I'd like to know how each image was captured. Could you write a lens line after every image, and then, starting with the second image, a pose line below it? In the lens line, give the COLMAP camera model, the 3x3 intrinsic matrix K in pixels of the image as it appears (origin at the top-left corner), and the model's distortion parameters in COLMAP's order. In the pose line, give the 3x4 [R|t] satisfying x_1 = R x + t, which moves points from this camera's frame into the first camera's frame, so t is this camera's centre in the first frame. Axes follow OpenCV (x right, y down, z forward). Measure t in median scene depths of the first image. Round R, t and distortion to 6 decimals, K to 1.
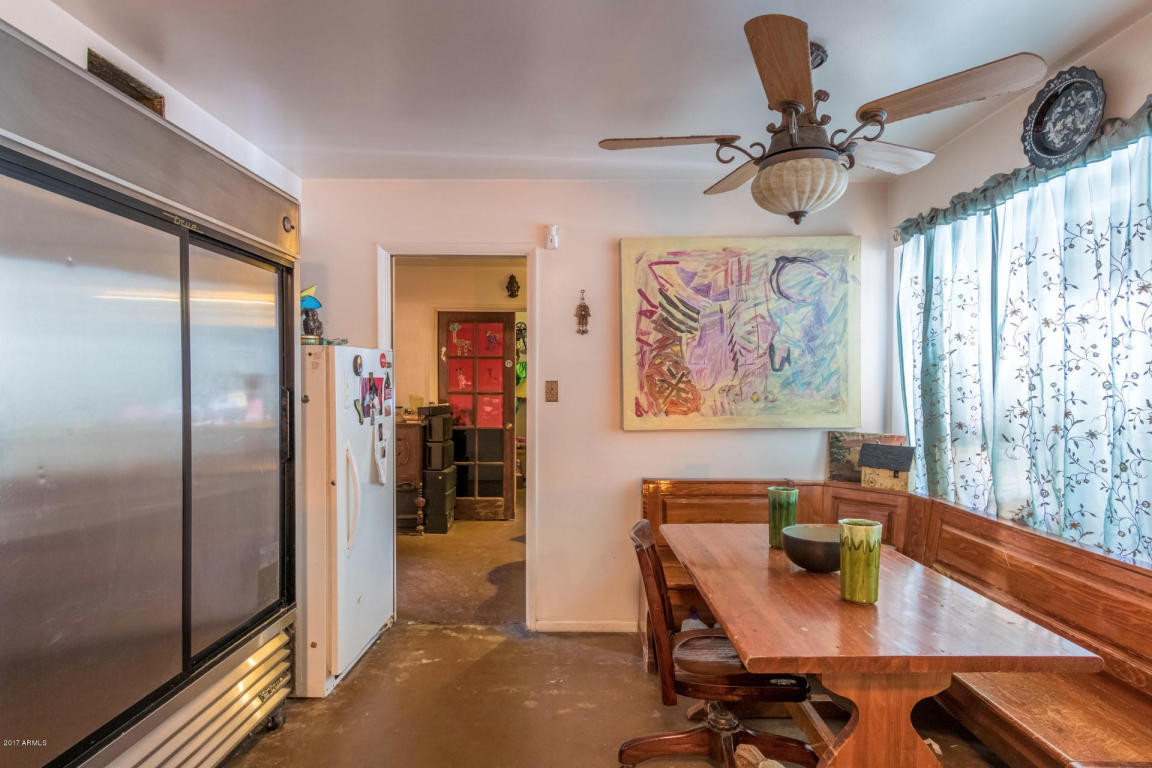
lens RADIAL K [[632.6, 0, 579.1], [0, 632.6, 392.2], [0, 0, 1]] dist [0.004296, 0.002553]
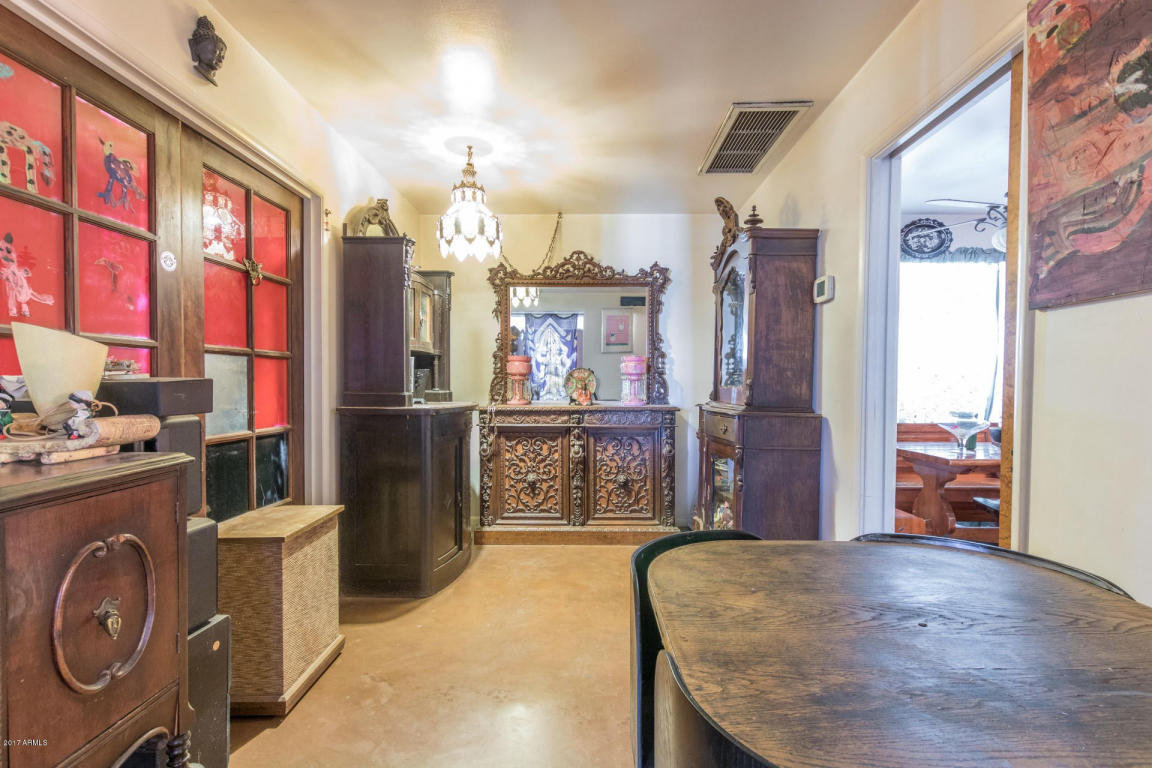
lens RADIAL K [[521.8, 0, 580.7], [0, 521.8, 390.6], [0, 0, 1]] dist [0.000370, -0.001927]
pose [[0.008926, -0.022398, 0.999709, -0.782210], [0.012290, 0.999676, 0.022287, 0.044596], [-0.999885, 0.012087, 0.009198, 1.504376]]
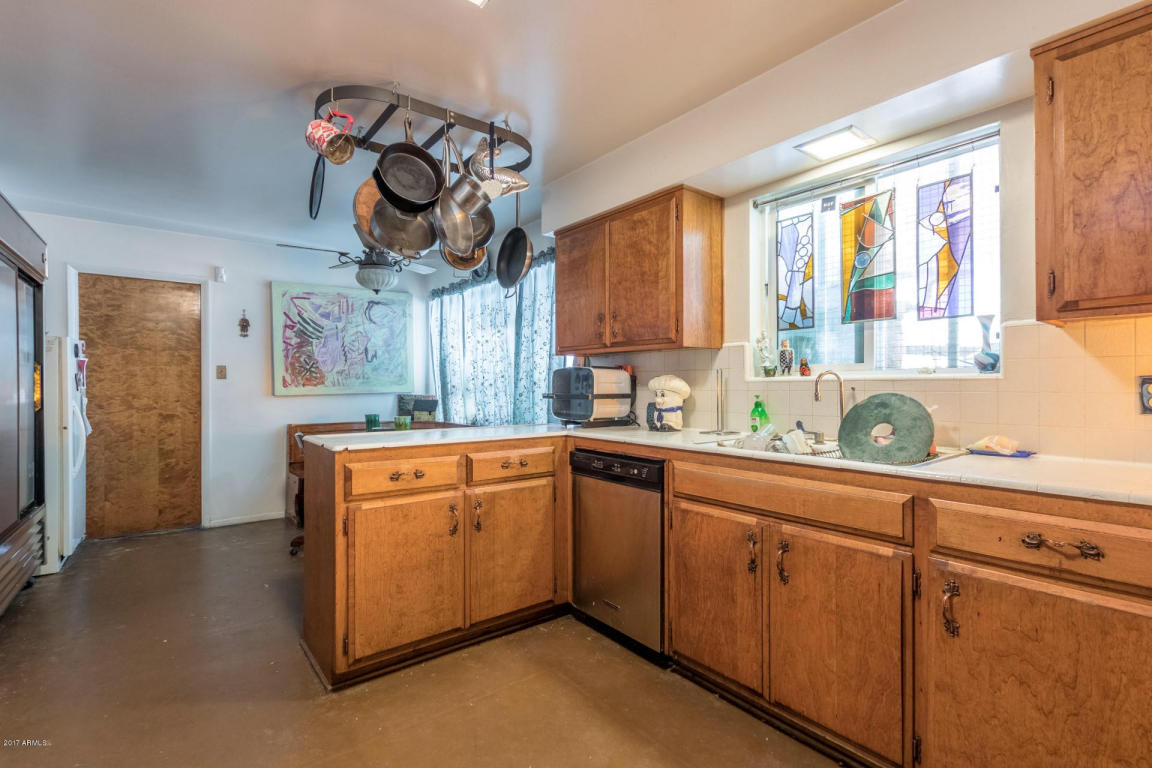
lens RADIAL K [[540.3, 0, 585.4], [0, 540.3, 385.0], [0, 0, 1]] dist [0.010338, 0.000197]
pose [[0.778762, -0.006955, 0.627281, -0.200856], [0.017529, 0.999789, -0.010677, 0.065342], [-0.627075, 0.019311, 0.778720, -0.668112]]
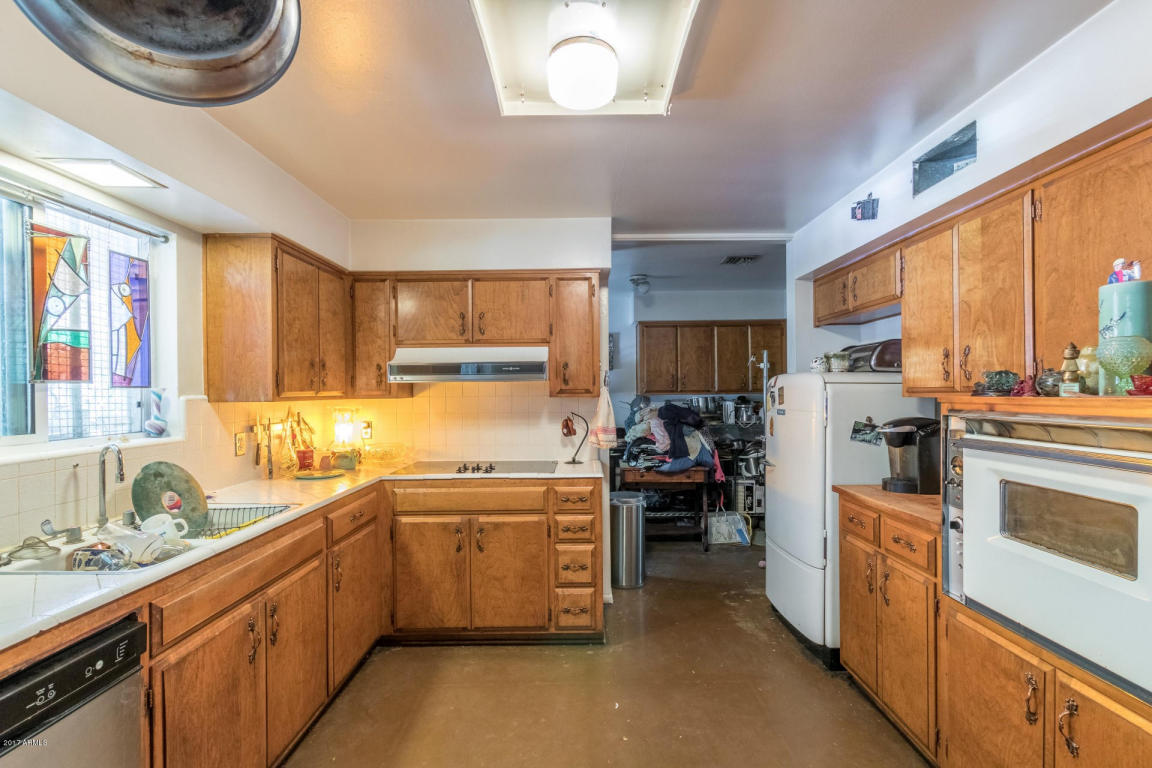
lens RADIAL K [[521.8, 0, 577.0], [0, 521.8, 391.4], [0, 0, 1]] dist [0.000370, -0.001927]
pose [[-0.999992, 0.003645, 0.001721, -0.020304], [0.003677, 0.999812, 0.019040, -0.018721], [-0.001652, 0.019046, -0.999817, 0.216948]]
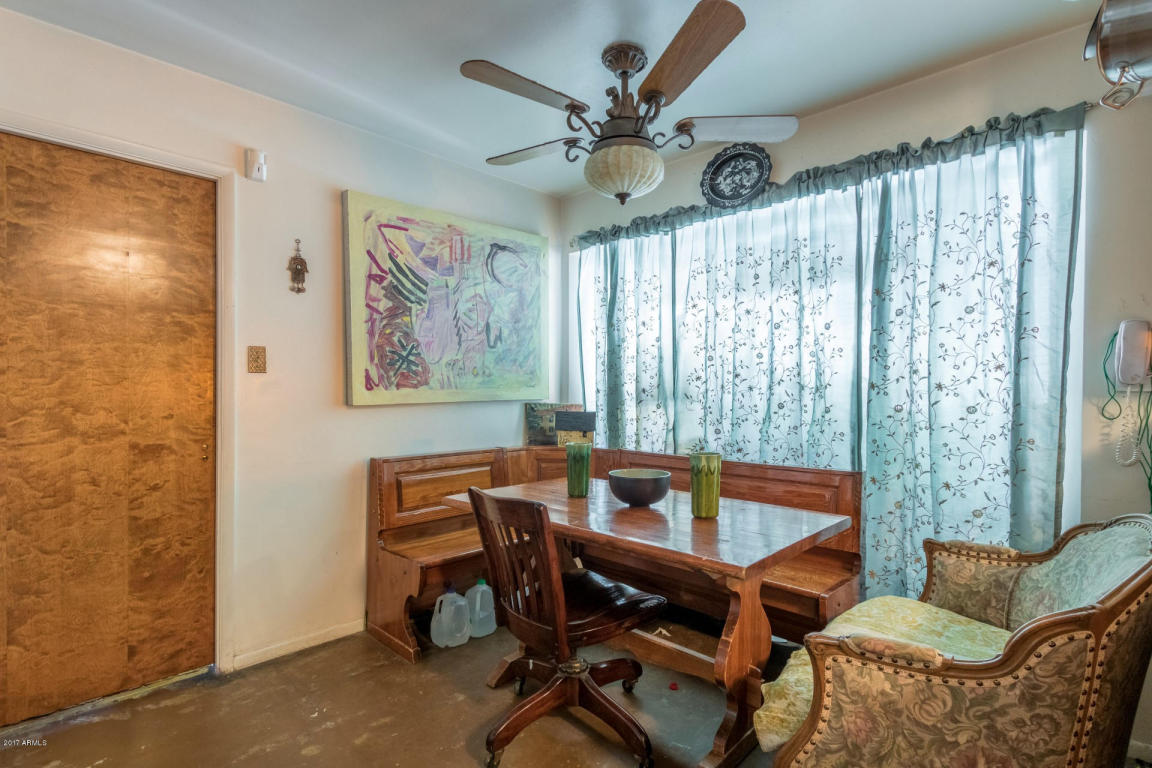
lens RADIAL K [[560.4, 0, 585.5], [0, 560.4, 390.0], [0, 0, 1]] dist [0.012332, -0.002729]
pose [[0.696613, -0.004092, 0.717436, -0.284599], [0.010546, 0.999934, -0.004537, 0.047956], [-0.717370, 0.010727, 0.696610, 0.230003]]
